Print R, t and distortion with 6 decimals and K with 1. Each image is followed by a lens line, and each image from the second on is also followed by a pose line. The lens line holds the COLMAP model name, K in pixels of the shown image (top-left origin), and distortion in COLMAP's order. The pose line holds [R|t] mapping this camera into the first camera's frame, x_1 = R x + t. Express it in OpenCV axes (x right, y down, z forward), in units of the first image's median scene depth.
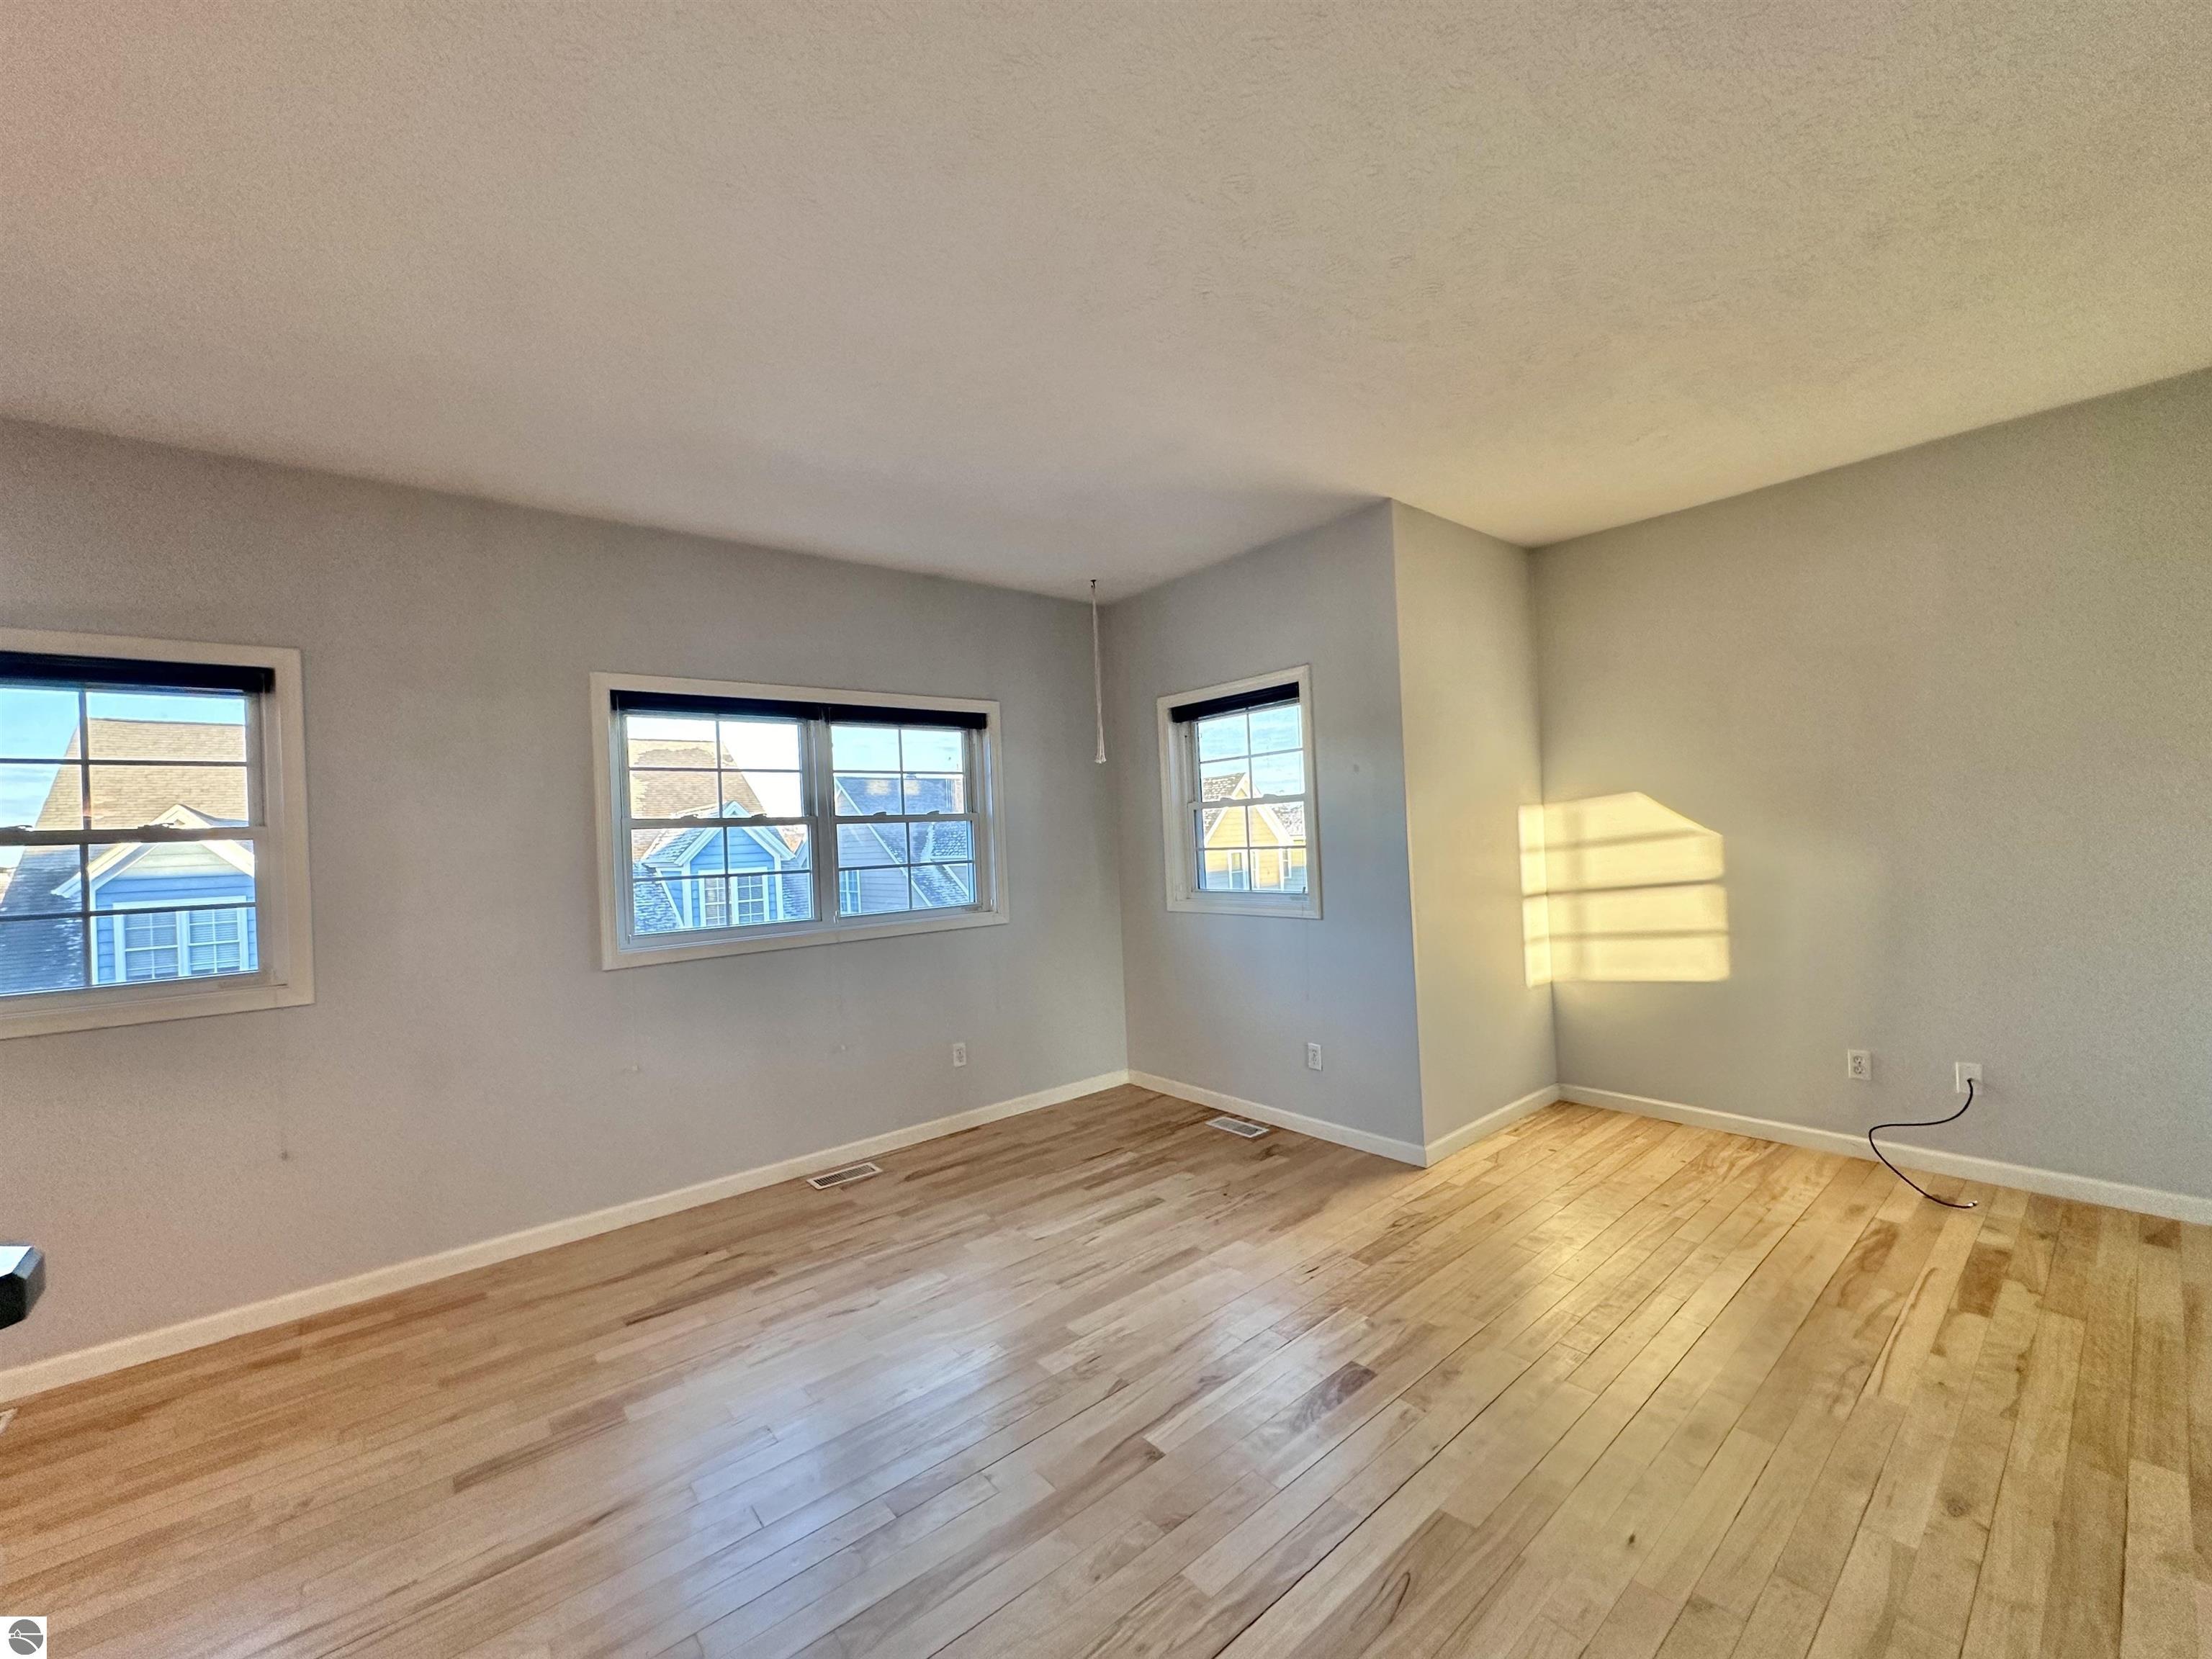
lens RADIAL K [[878.2, 0, 1105.3], [0, 878.2, 819.0], [0, 0, 1]] dist [-0.001177, 0.000173]
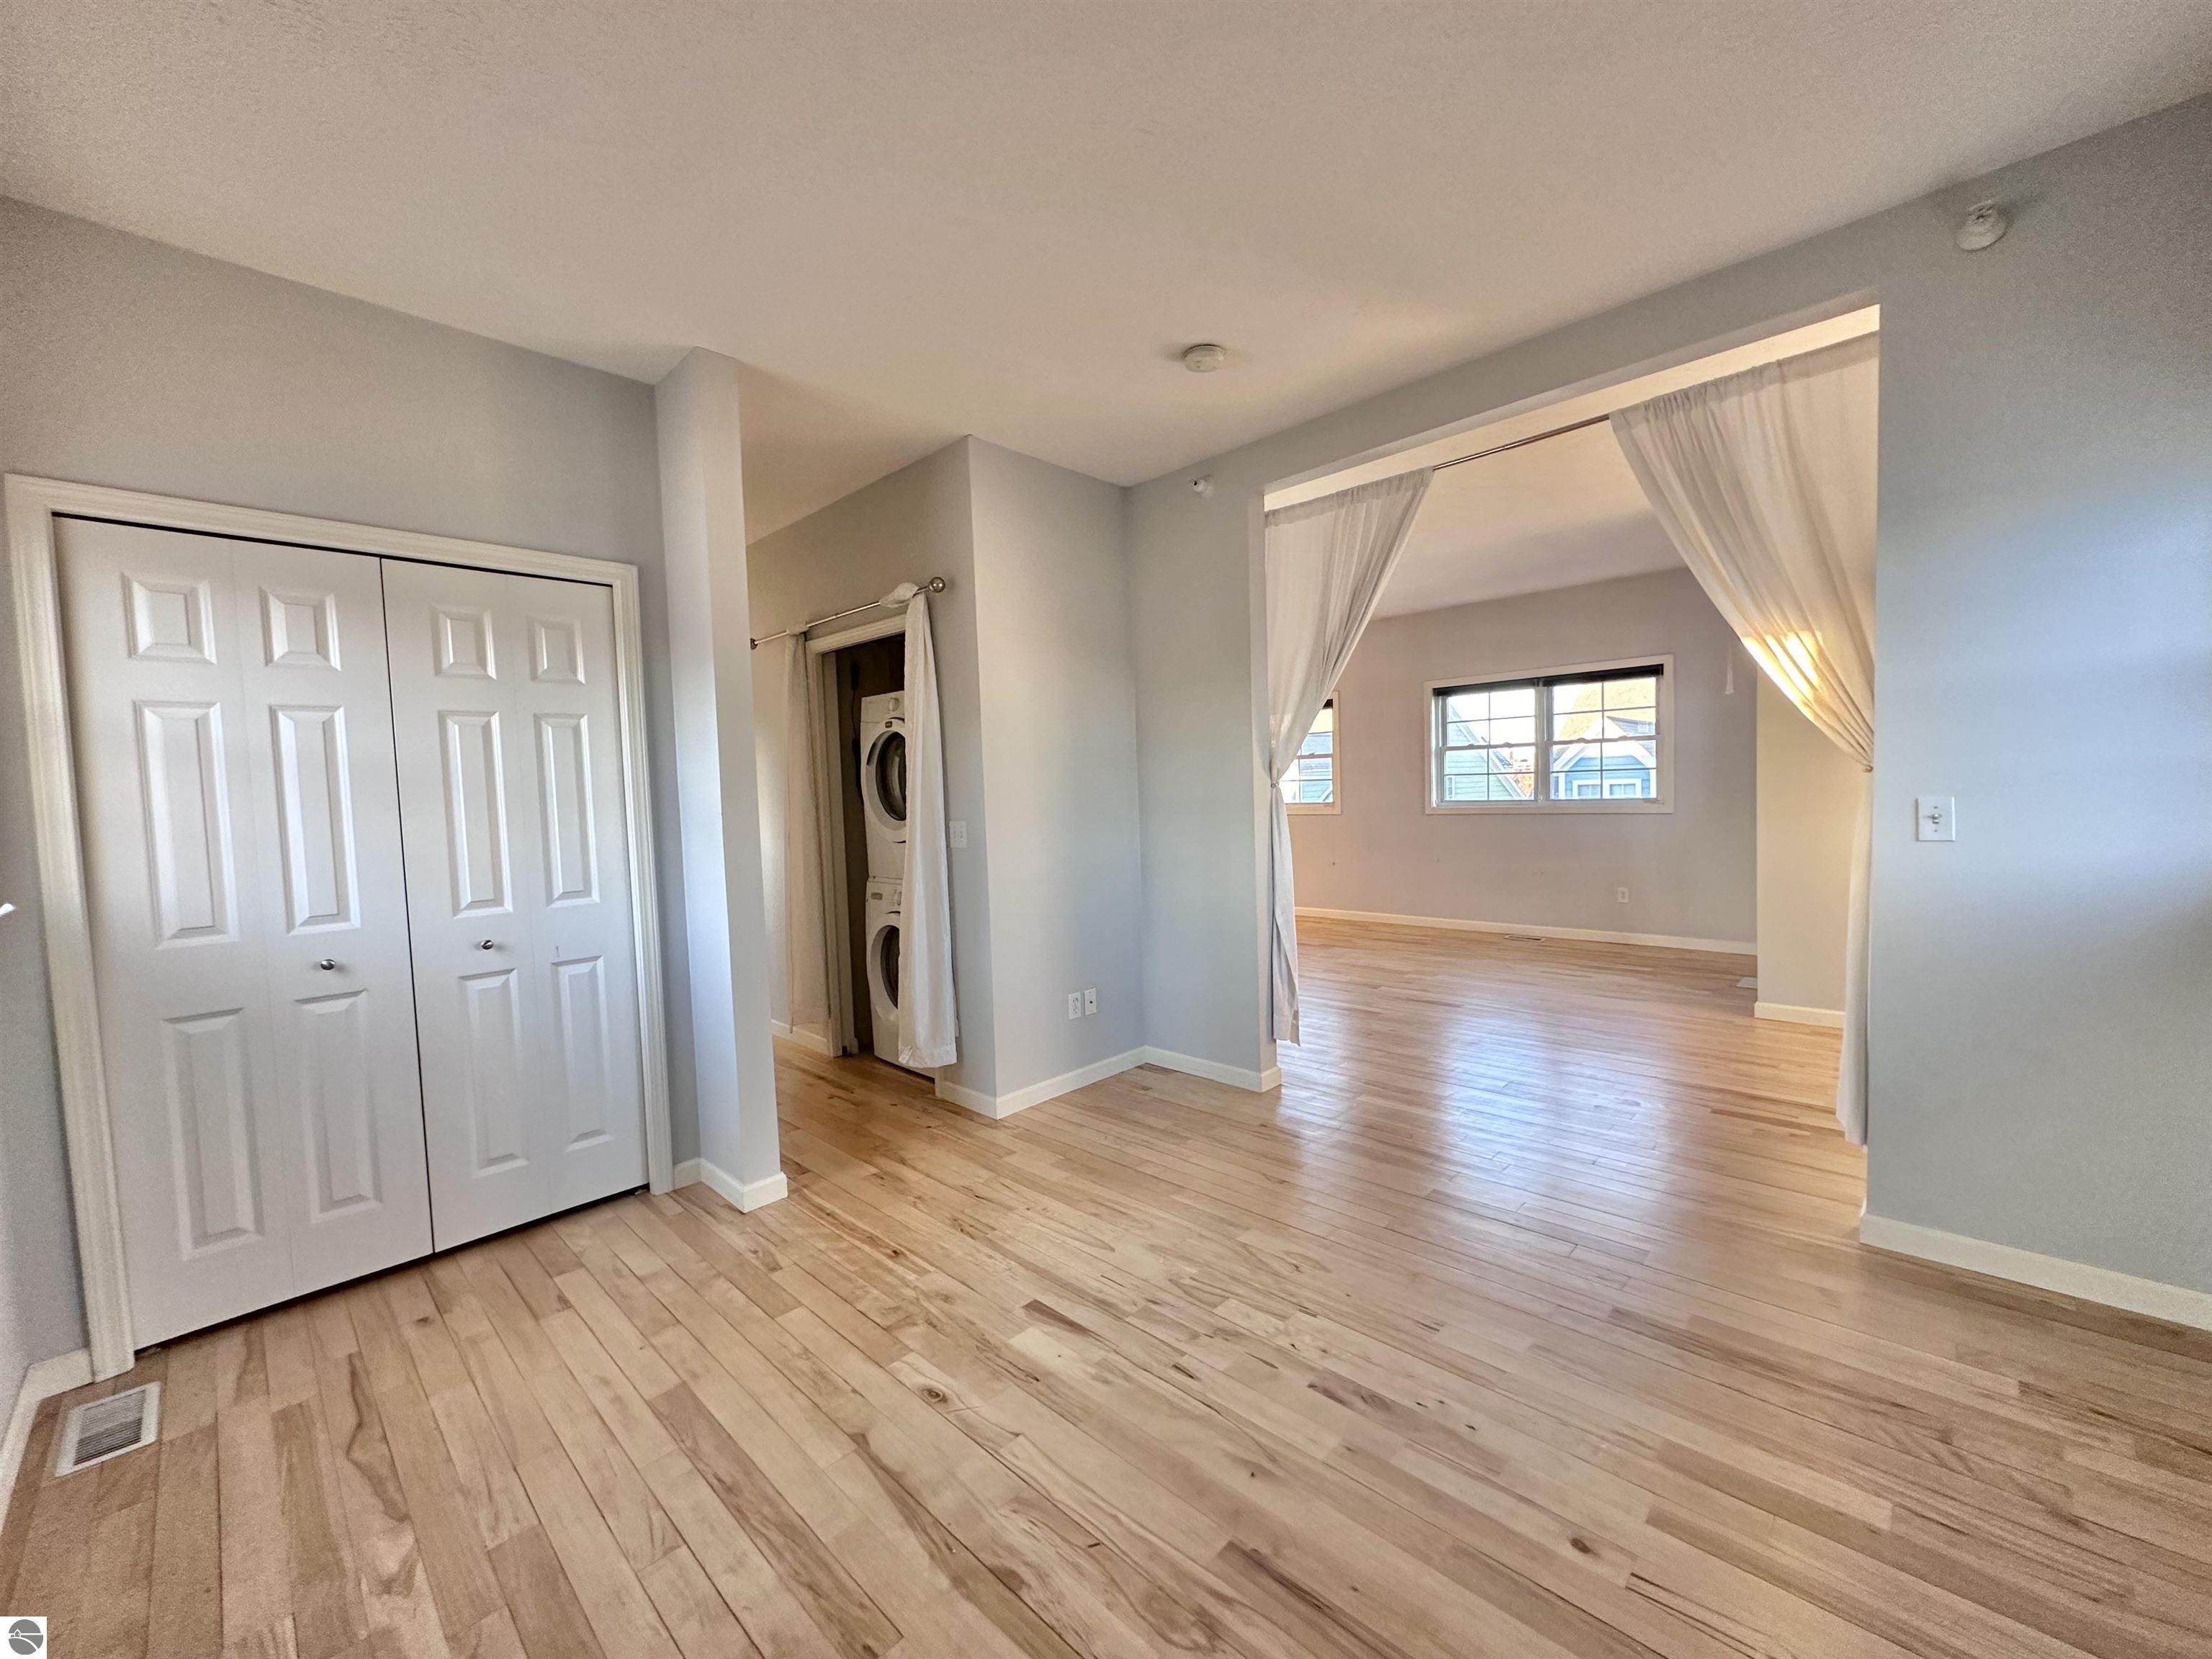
lens RADIAL K [[878.2, 0, 1111.1], [0, 878.2, 834.5], [0, 0, 1]] dist [-0.001177, 0.000173]
pose [[0.112719, 0.093931, -0.989177, 1.553754], [0.047983, 0.993846, 0.099842, -0.043142], [0.992468, -0.058718, 0.107519, -0.057873]]
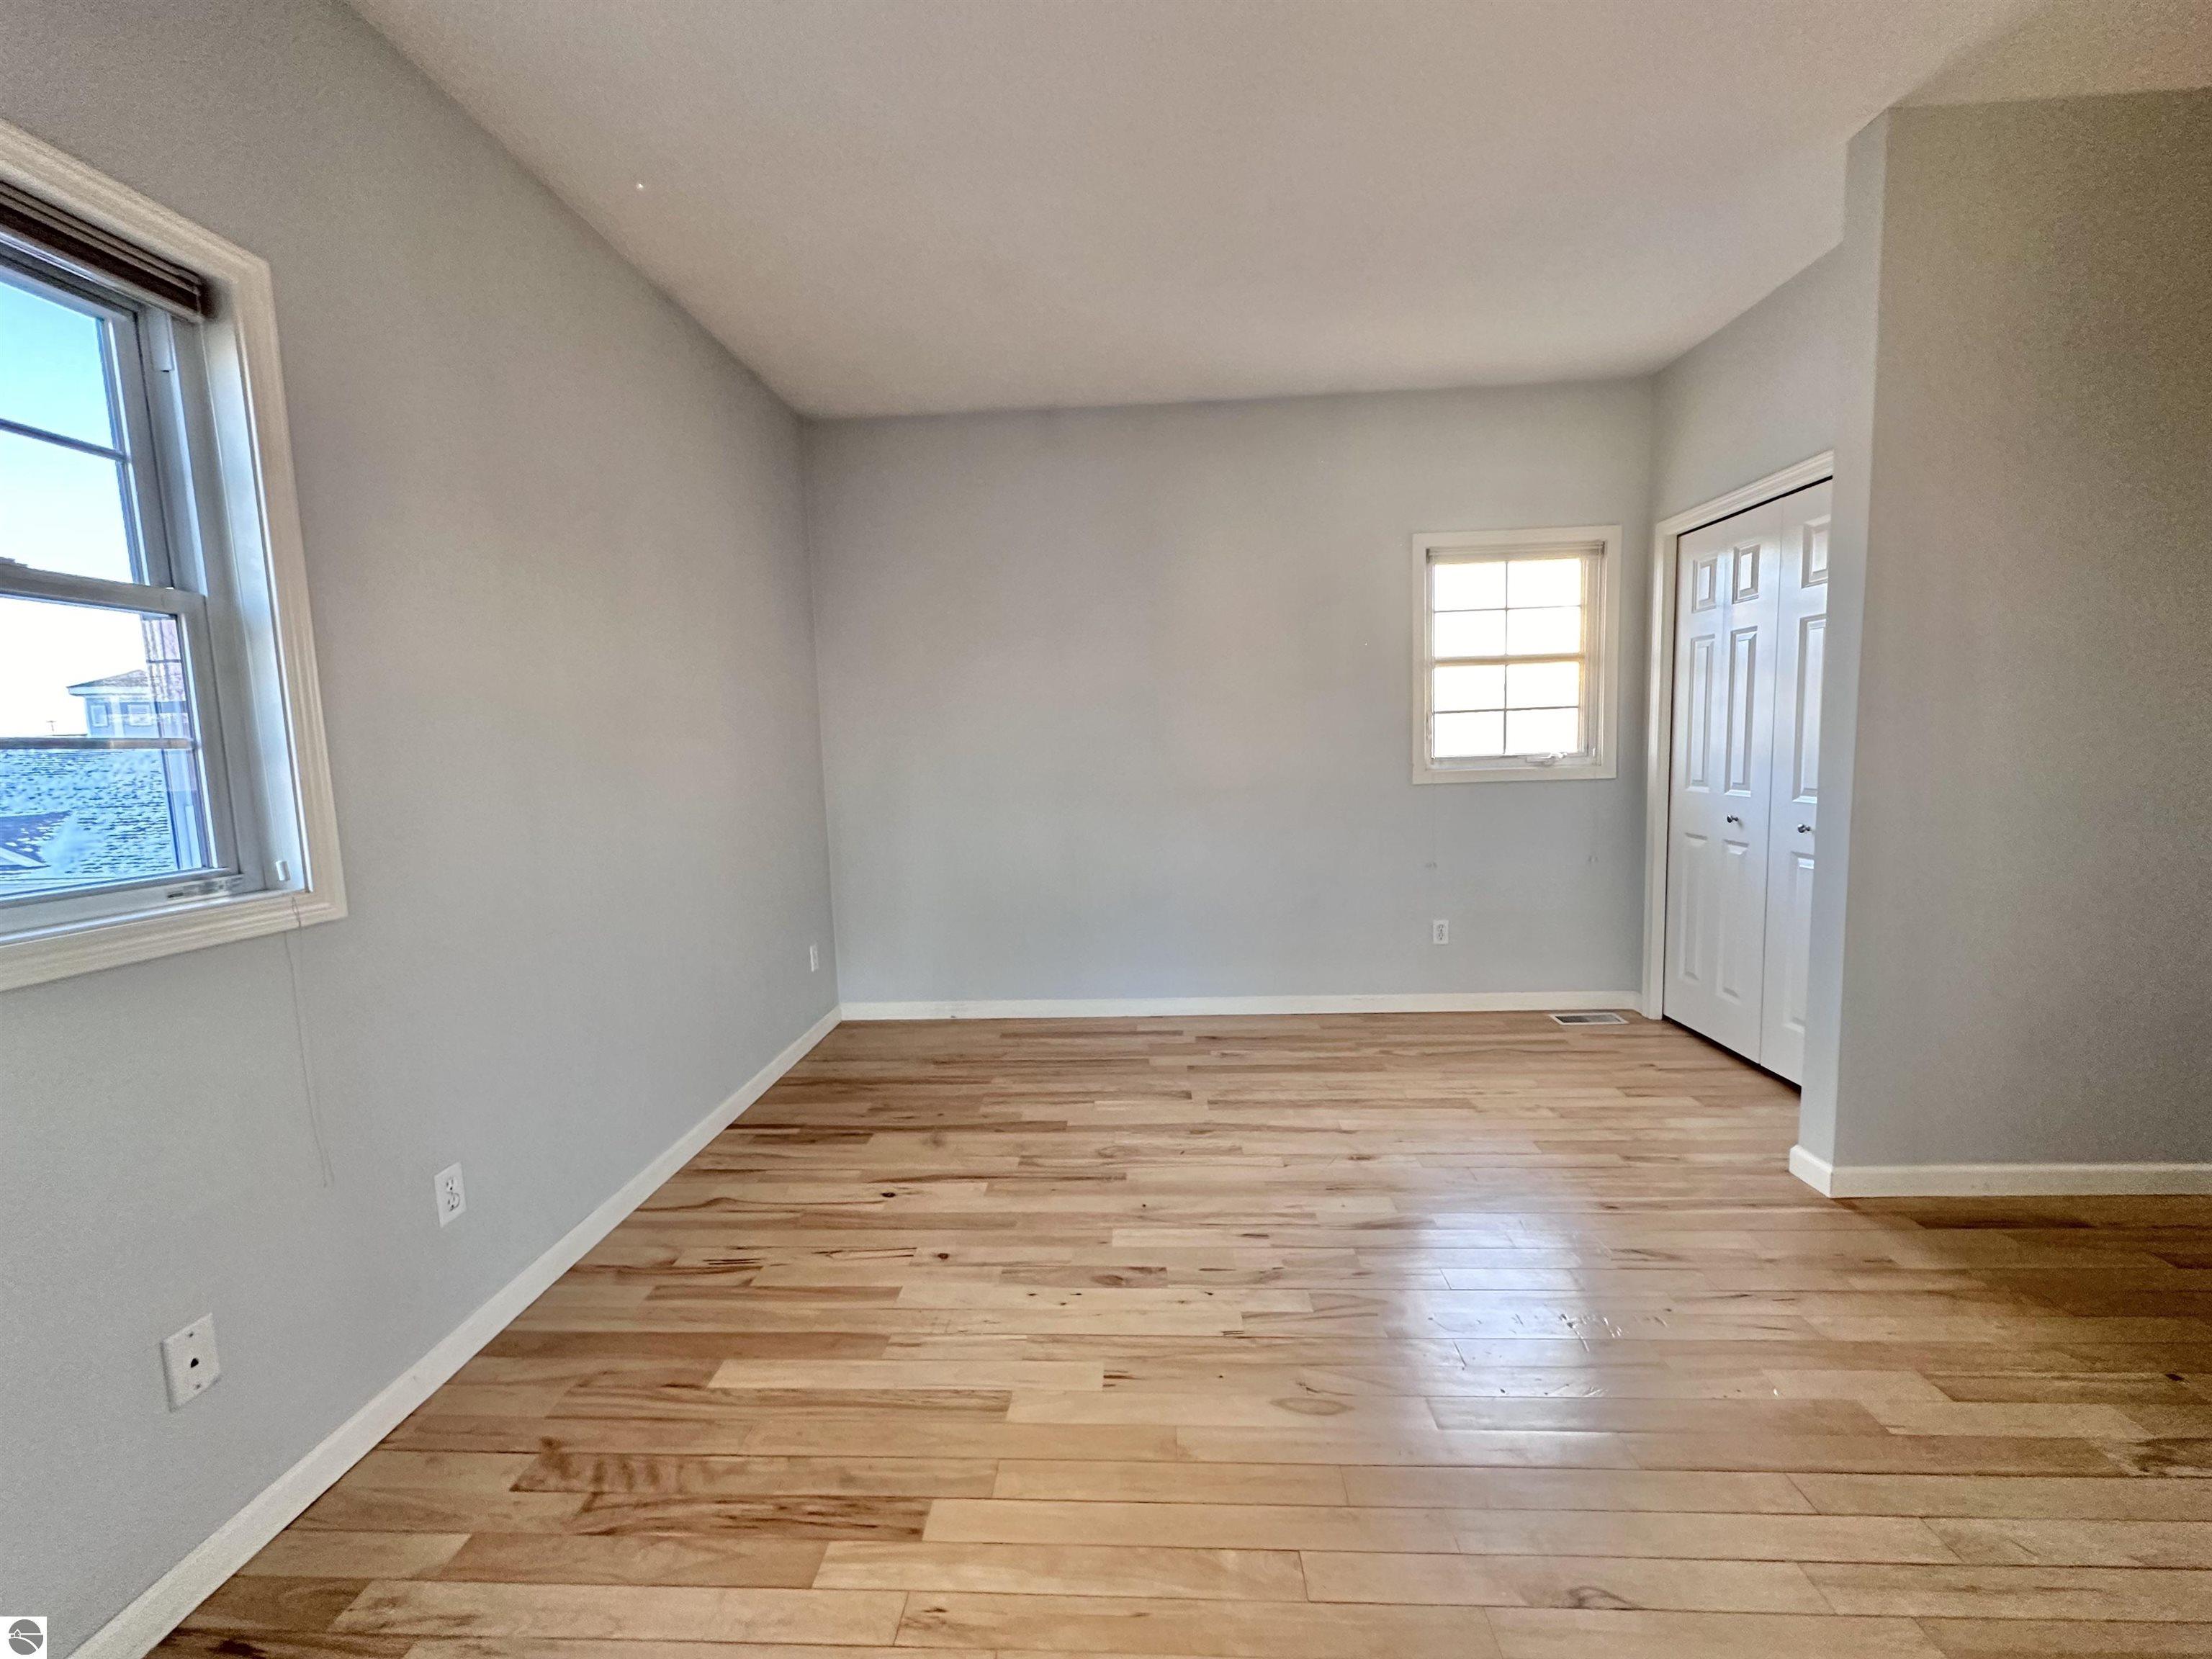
lens RADIAL K [[878.2, 0, 1103.7], [0, 878.2, 832.5], [0, 0, 1]] dist [-0.001177, 0.000173]
pose [[-0.733385, -0.001419, 0.679812, 0.662382], [0.052822, 0.996856, 0.059065, 0.020138], [-0.677759, 0.079226, -0.731004, 0.563295]]
